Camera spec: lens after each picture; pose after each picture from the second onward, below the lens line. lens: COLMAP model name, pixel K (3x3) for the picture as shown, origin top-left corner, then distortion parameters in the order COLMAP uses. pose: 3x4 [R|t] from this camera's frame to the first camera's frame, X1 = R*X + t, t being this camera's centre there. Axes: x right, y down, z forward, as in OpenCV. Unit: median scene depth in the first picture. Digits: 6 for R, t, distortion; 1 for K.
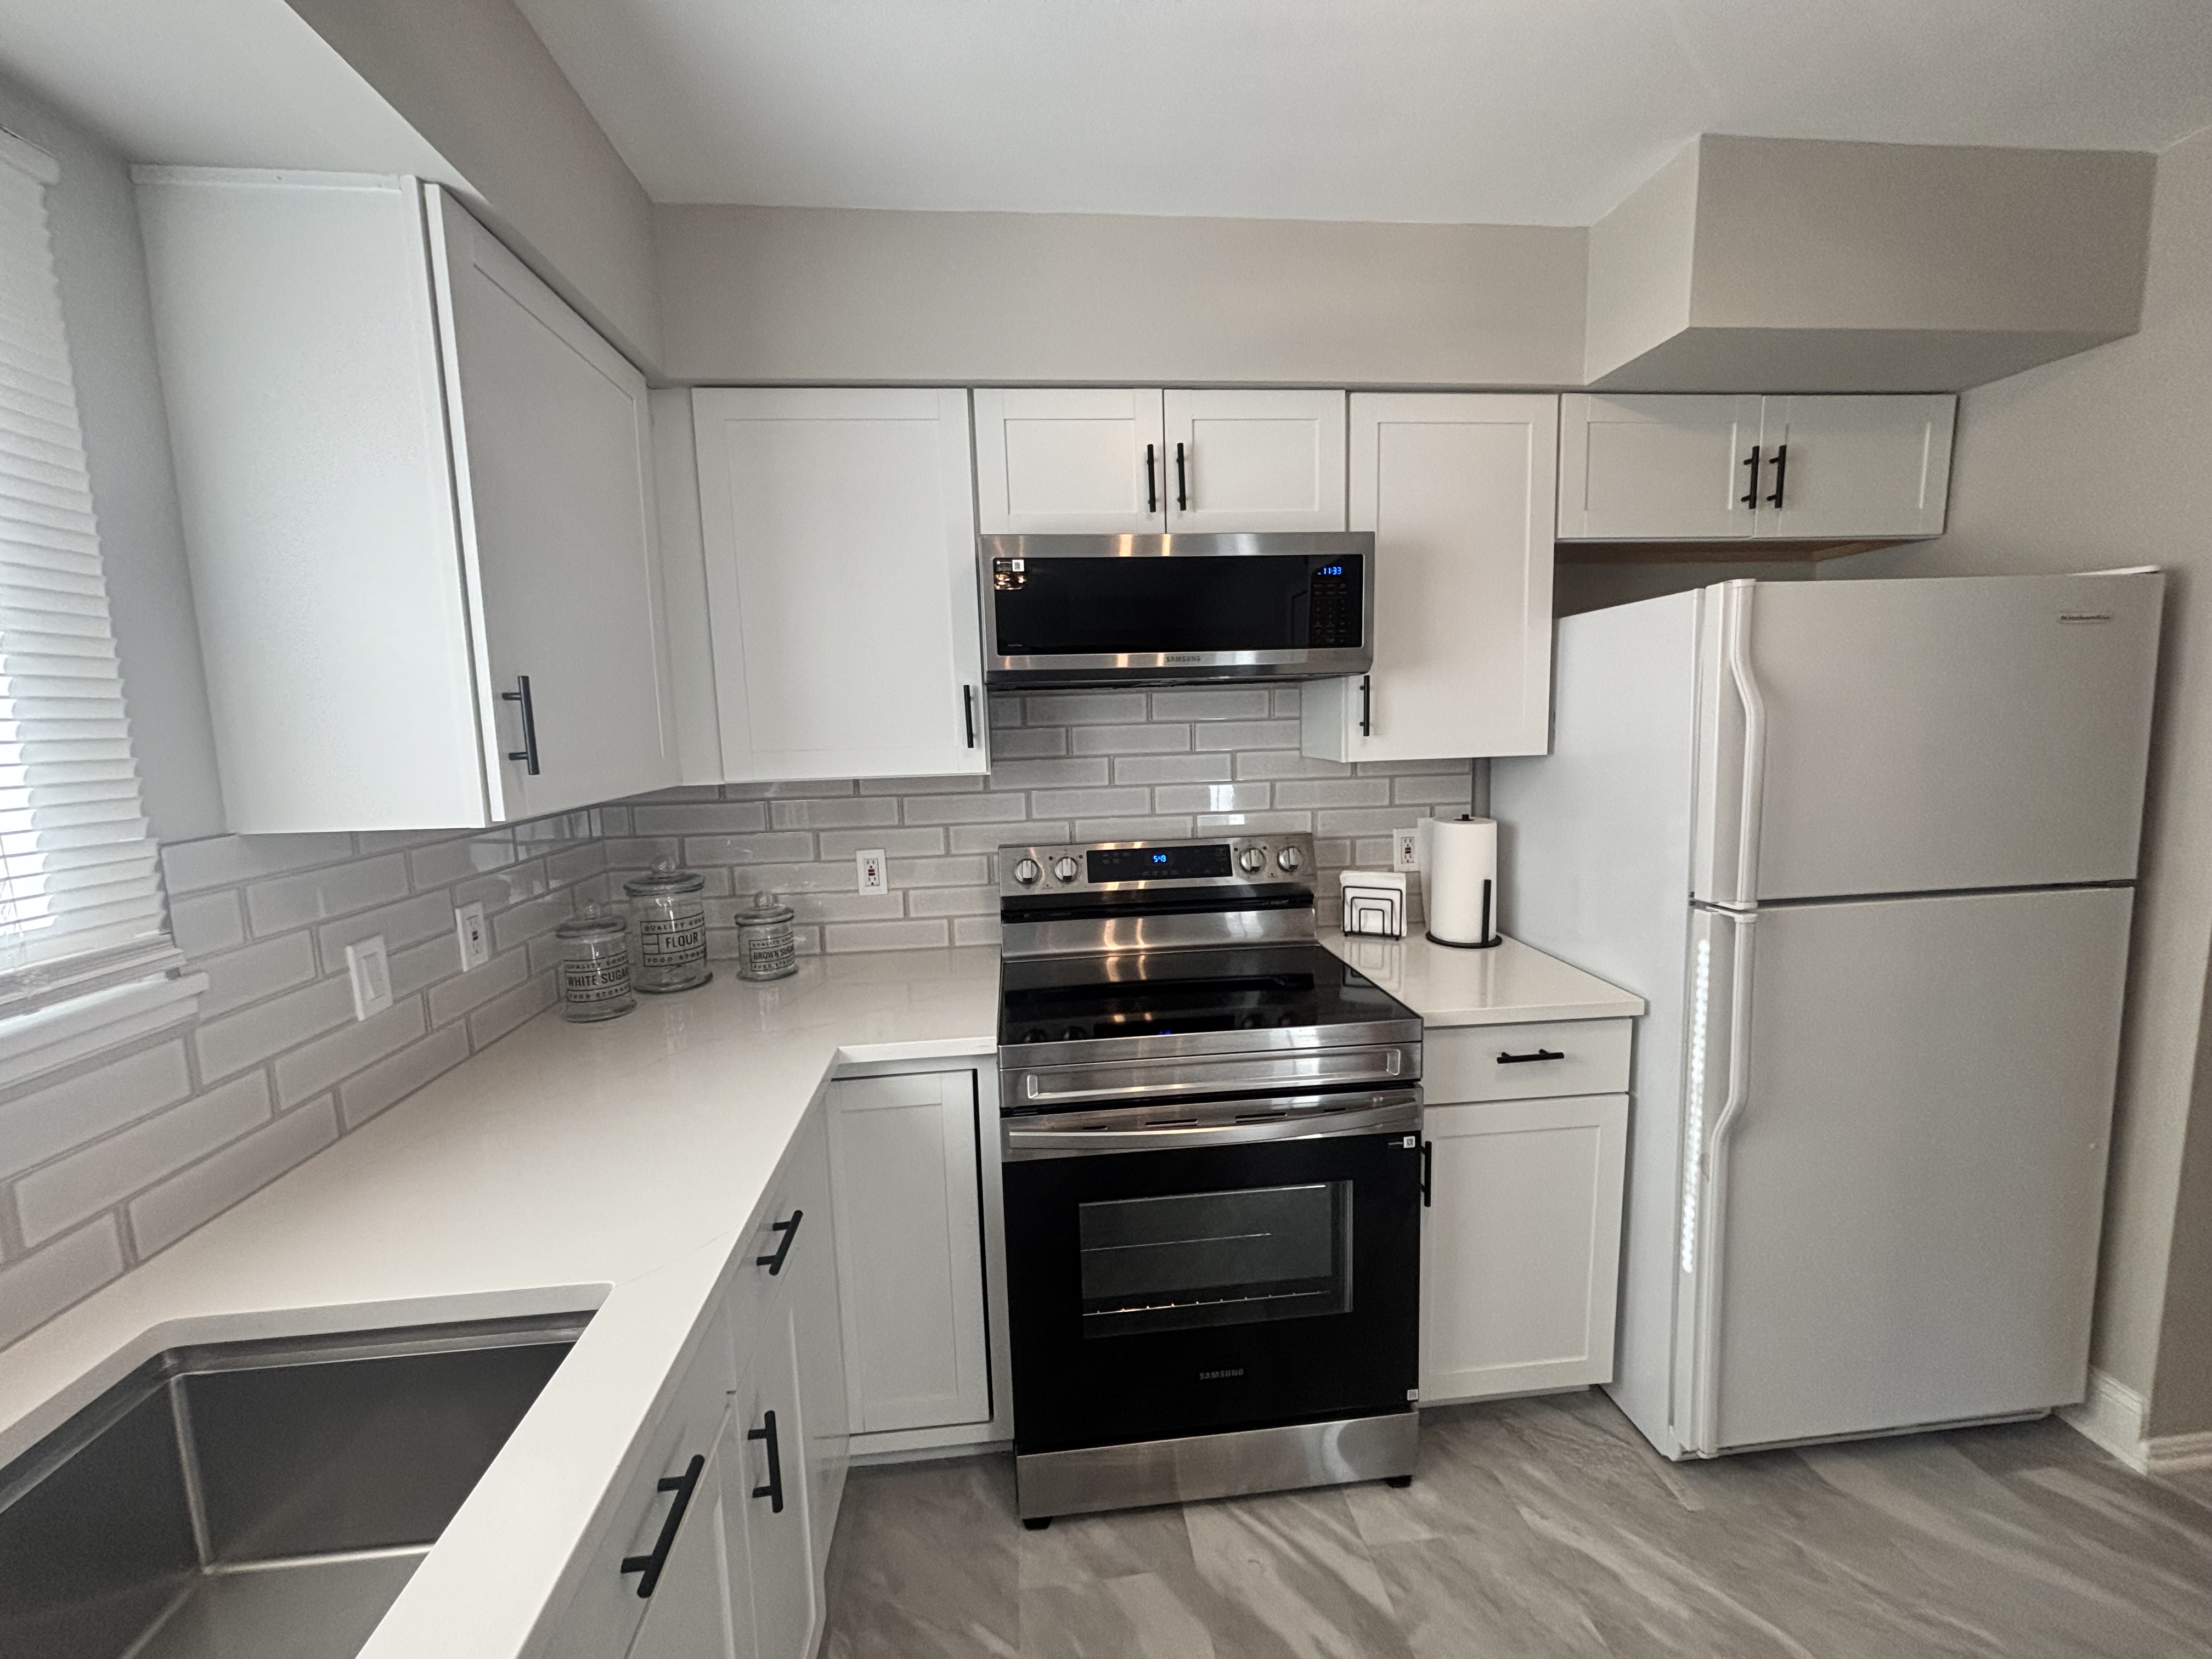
lens RADIAL K [[895.4, 0, 1107.1], [0, 895.4, 831.8], [0, 0, 1]] dist [0.002457, -0.000137]
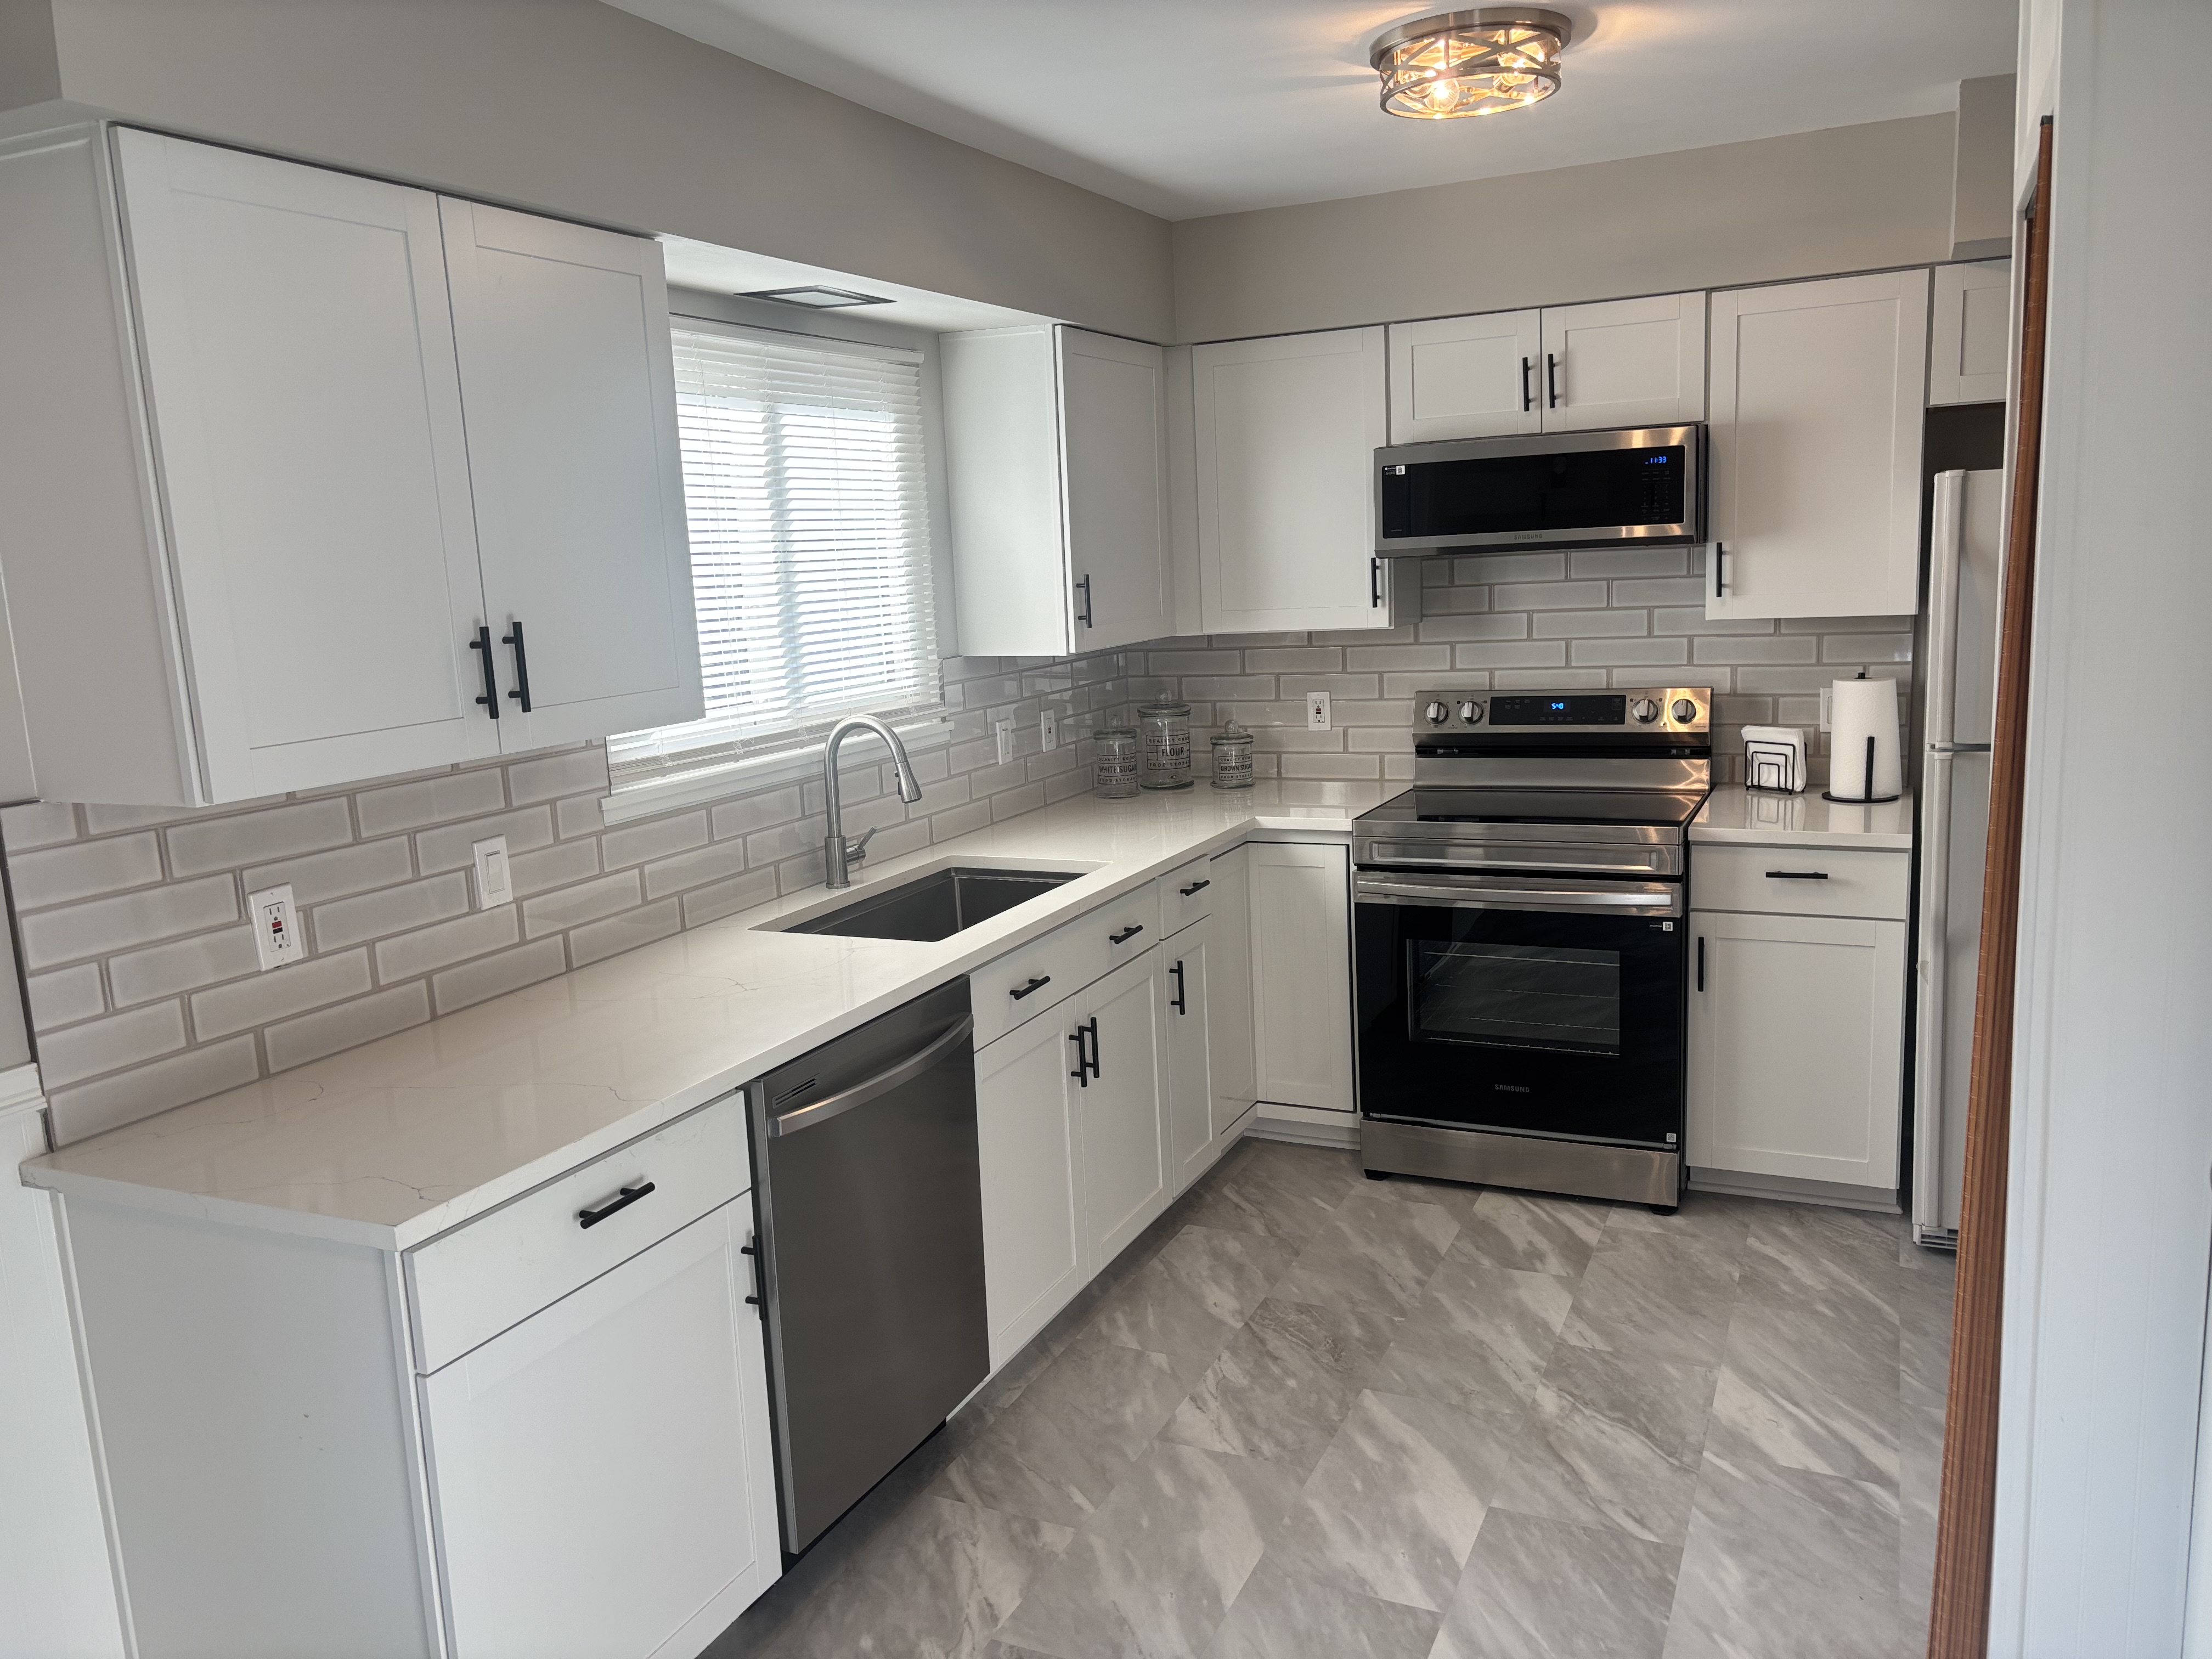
lens RADIAL K [[1640.2, 0, 1090.1], [0, 1640.2, 853.0], [0, 0, 1]] dist [0.017584, -0.023516]
pose [[0.852584, 0.078356, -0.516682, 0.758082], [-0.040202, 0.995600, 0.084648, 0.074651], [0.521041, -0.051398, 0.851983, -1.258403]]
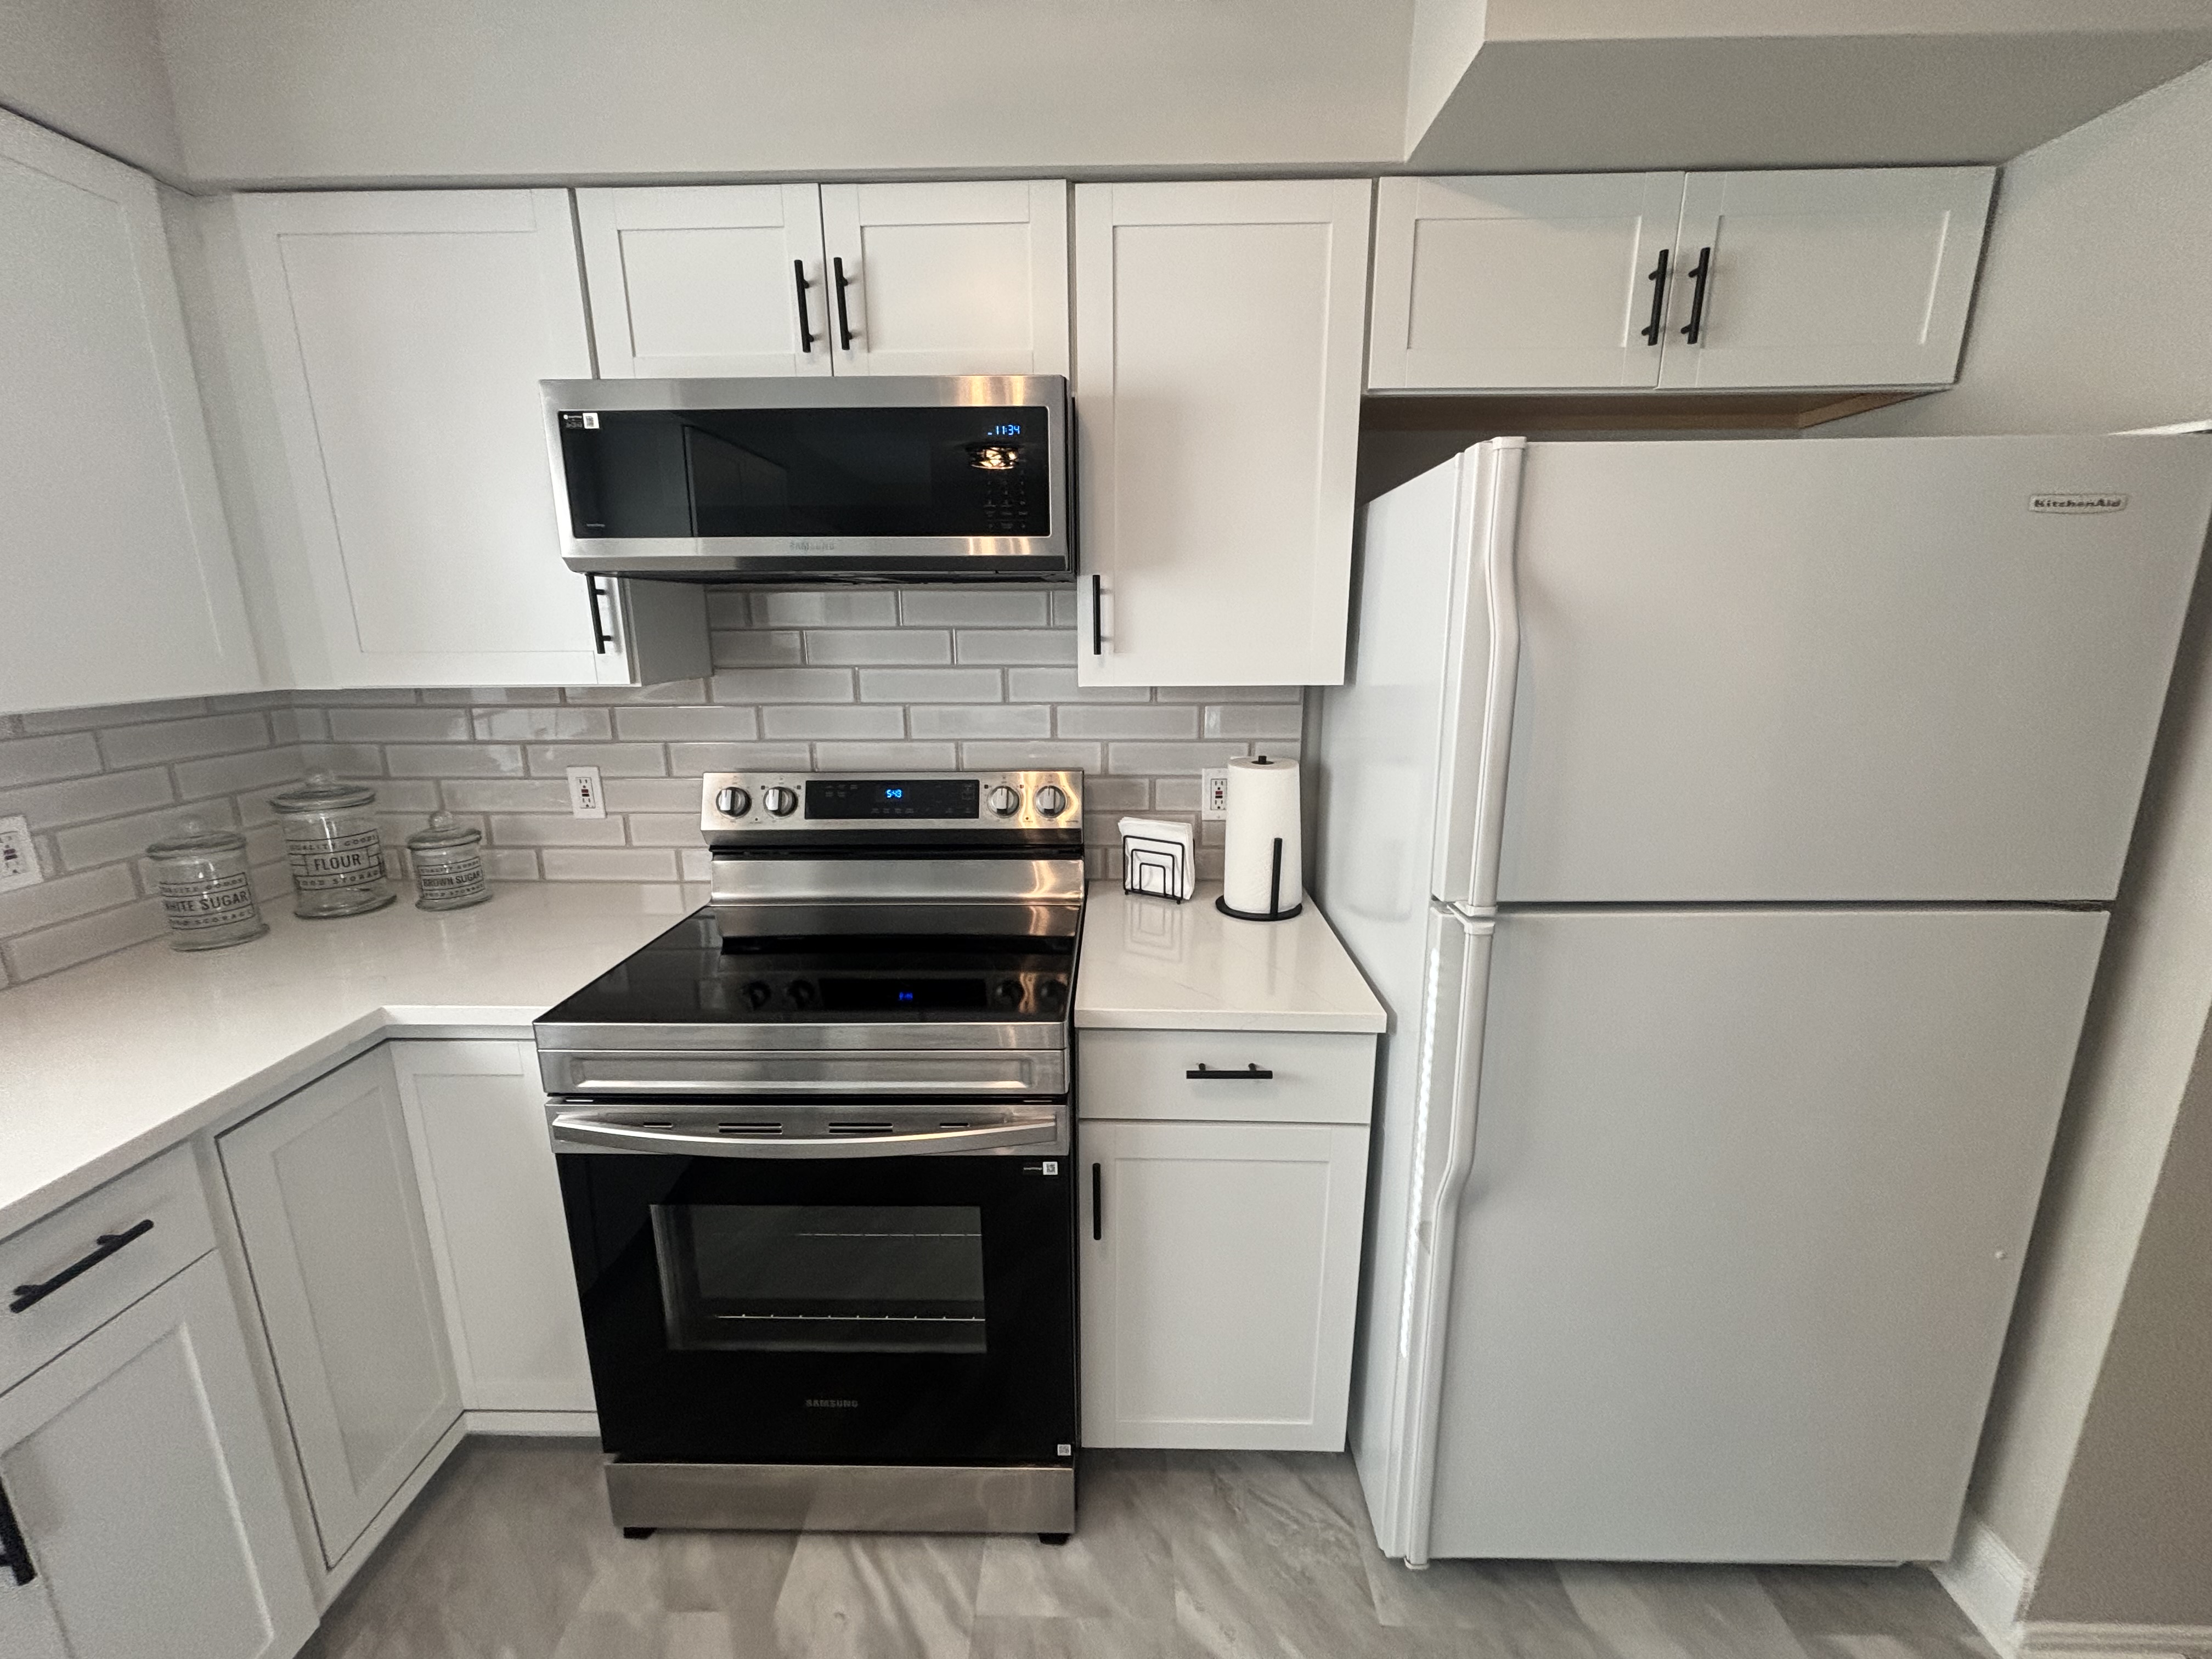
lens RADIAL K [[895.4, 0, 1101.6], [0, 895.4, 831.7], [0, 0, 1]] dist [0.002457, -0.000137]
pose [[0.992528, 0.050380, -0.111128, 0.418575], [-0.037880, 0.993002, 0.111855, -0.042795], [0.115986, -0.106809, 0.987491, 0.222211]]
